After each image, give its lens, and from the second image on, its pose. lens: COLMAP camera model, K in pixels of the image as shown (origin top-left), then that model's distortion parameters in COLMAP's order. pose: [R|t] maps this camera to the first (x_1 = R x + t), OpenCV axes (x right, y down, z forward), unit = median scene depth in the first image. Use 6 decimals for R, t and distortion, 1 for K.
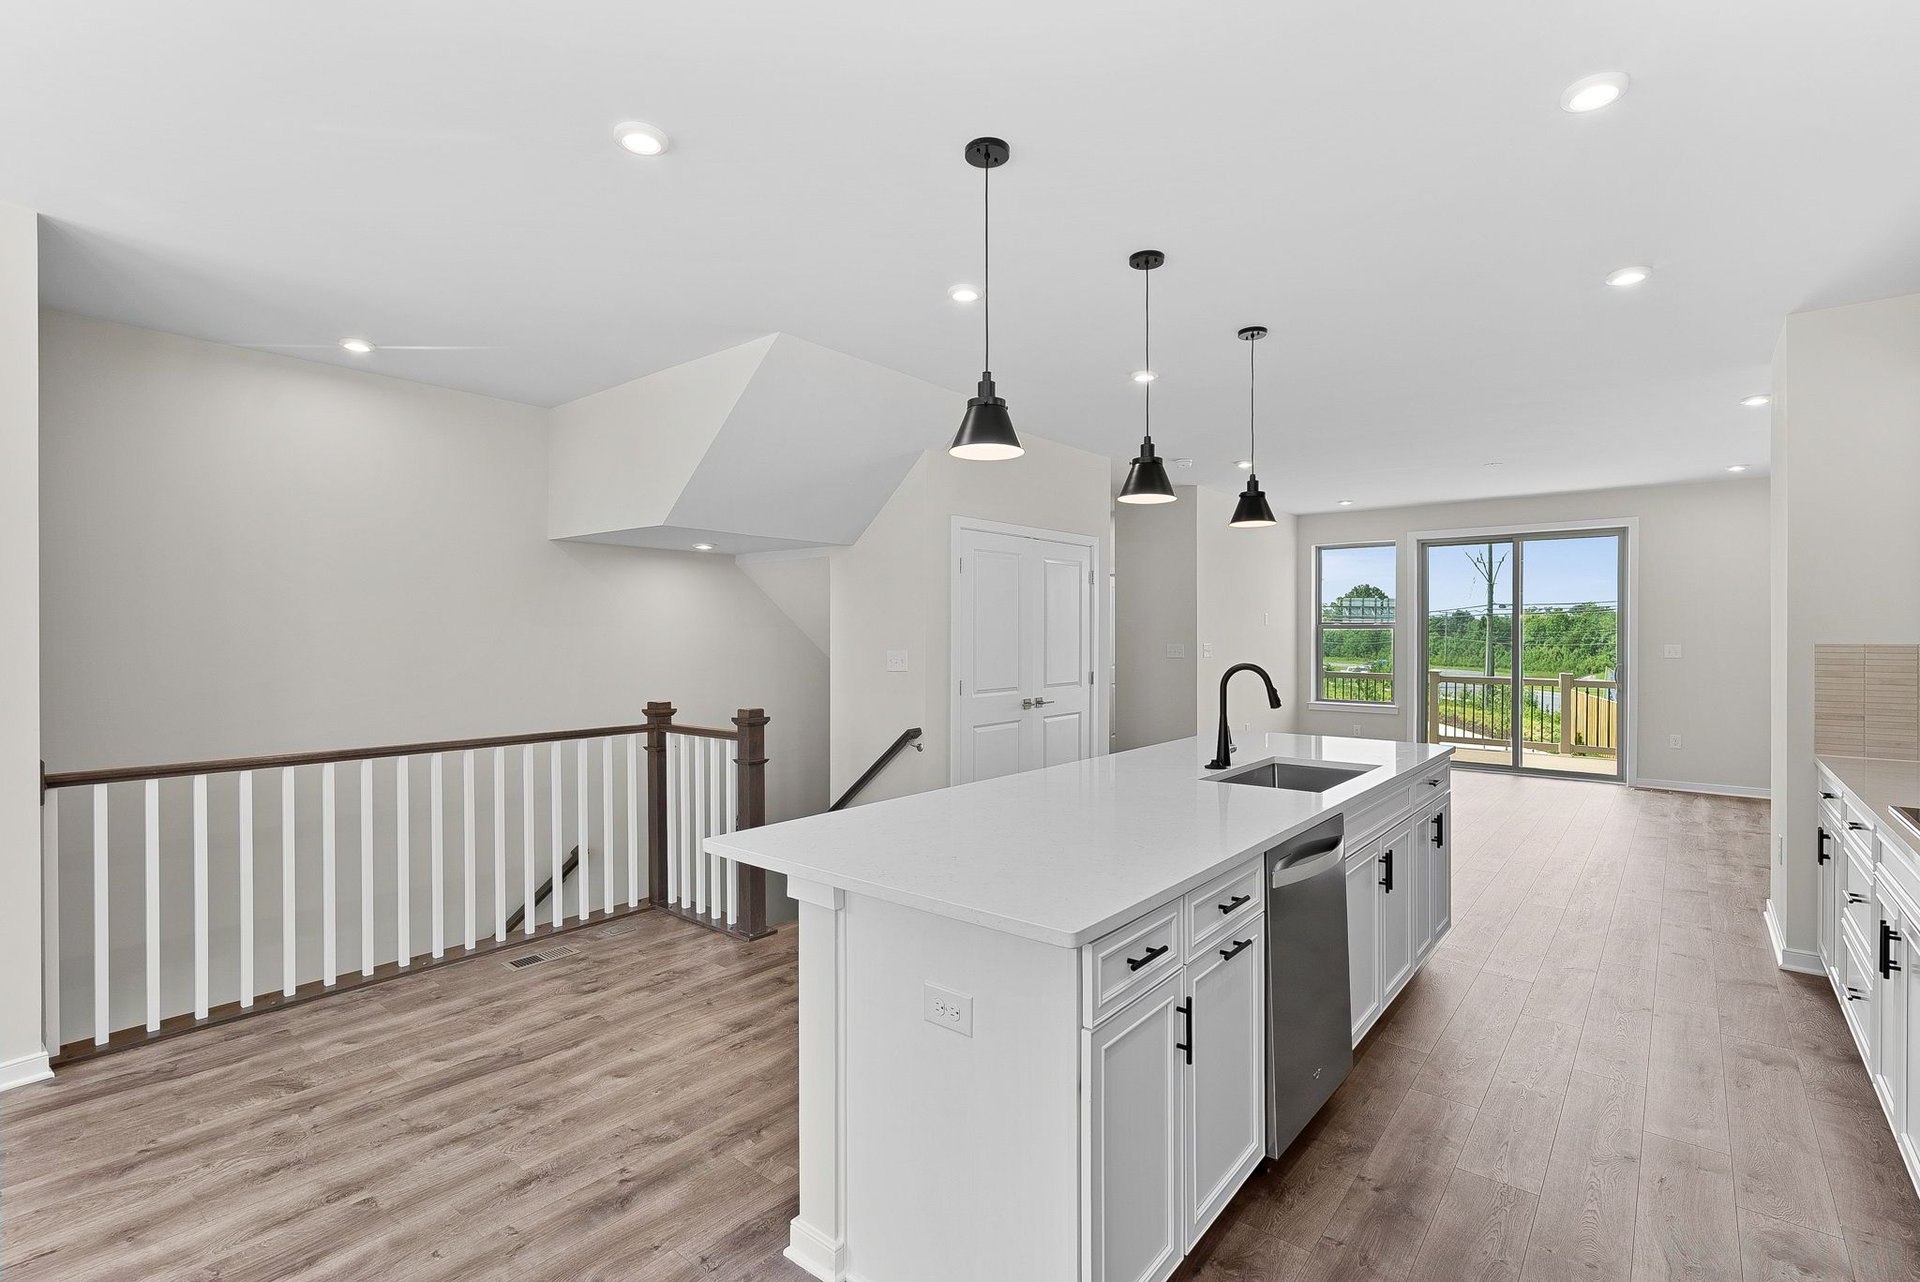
lens RADIAL K [[877.4, 0, 961.3], [0, 877.4, 636.2], [0, 0, 1]] dist [0.001633, 0.000436]
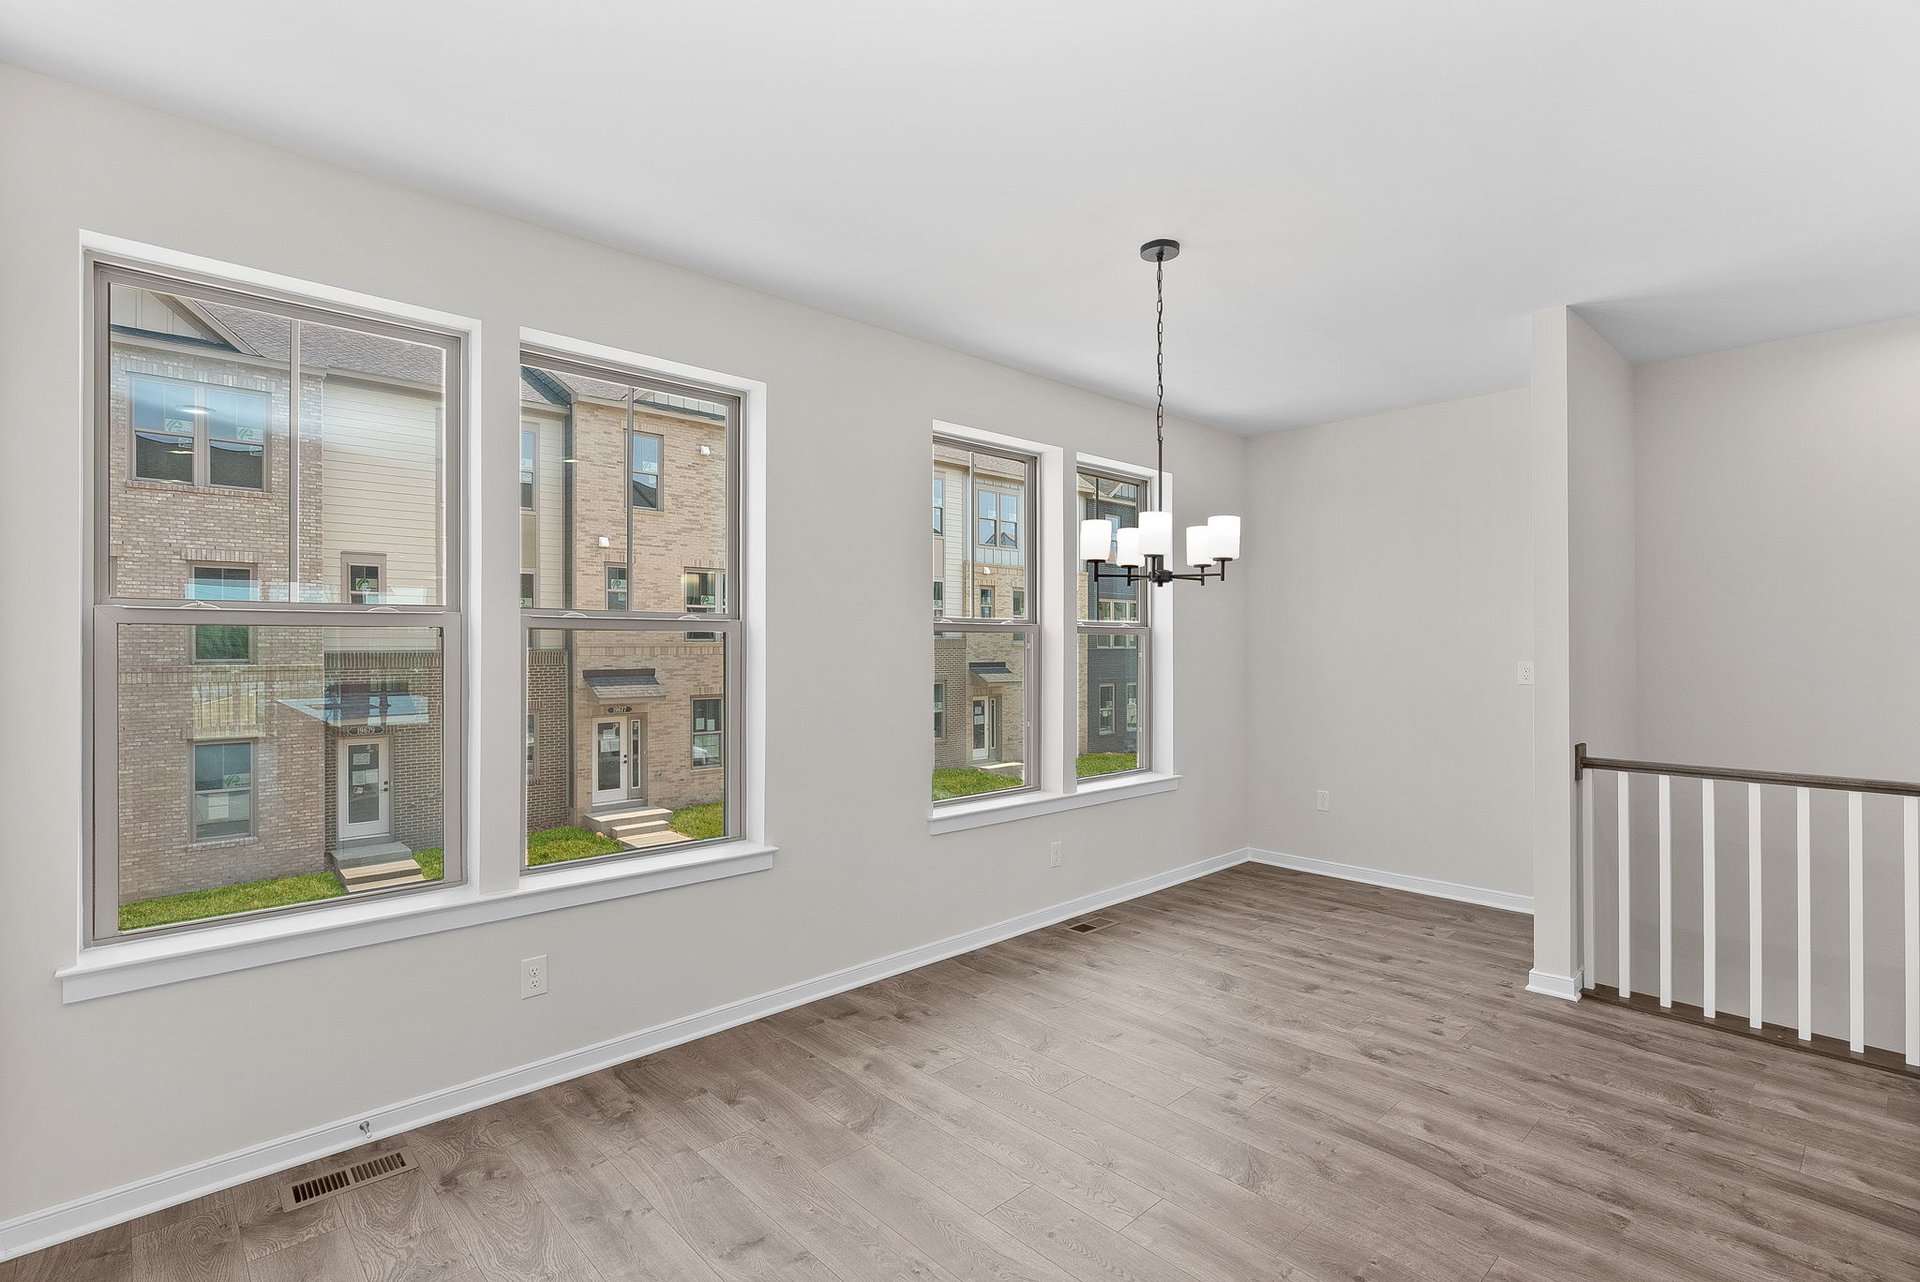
lens RADIAL K [[877.4, 0, 955.7], [0, 877.4, 641.8], [0, 0, 1]] dist [0.001633, 0.000436]
pose [[-0.111107, 0.001938, -0.993807, 0.298992], [-0.000533, 0.999998, 0.002010, -0.005438], [0.993808, 0.000753, -0.111106, 0.283211]]
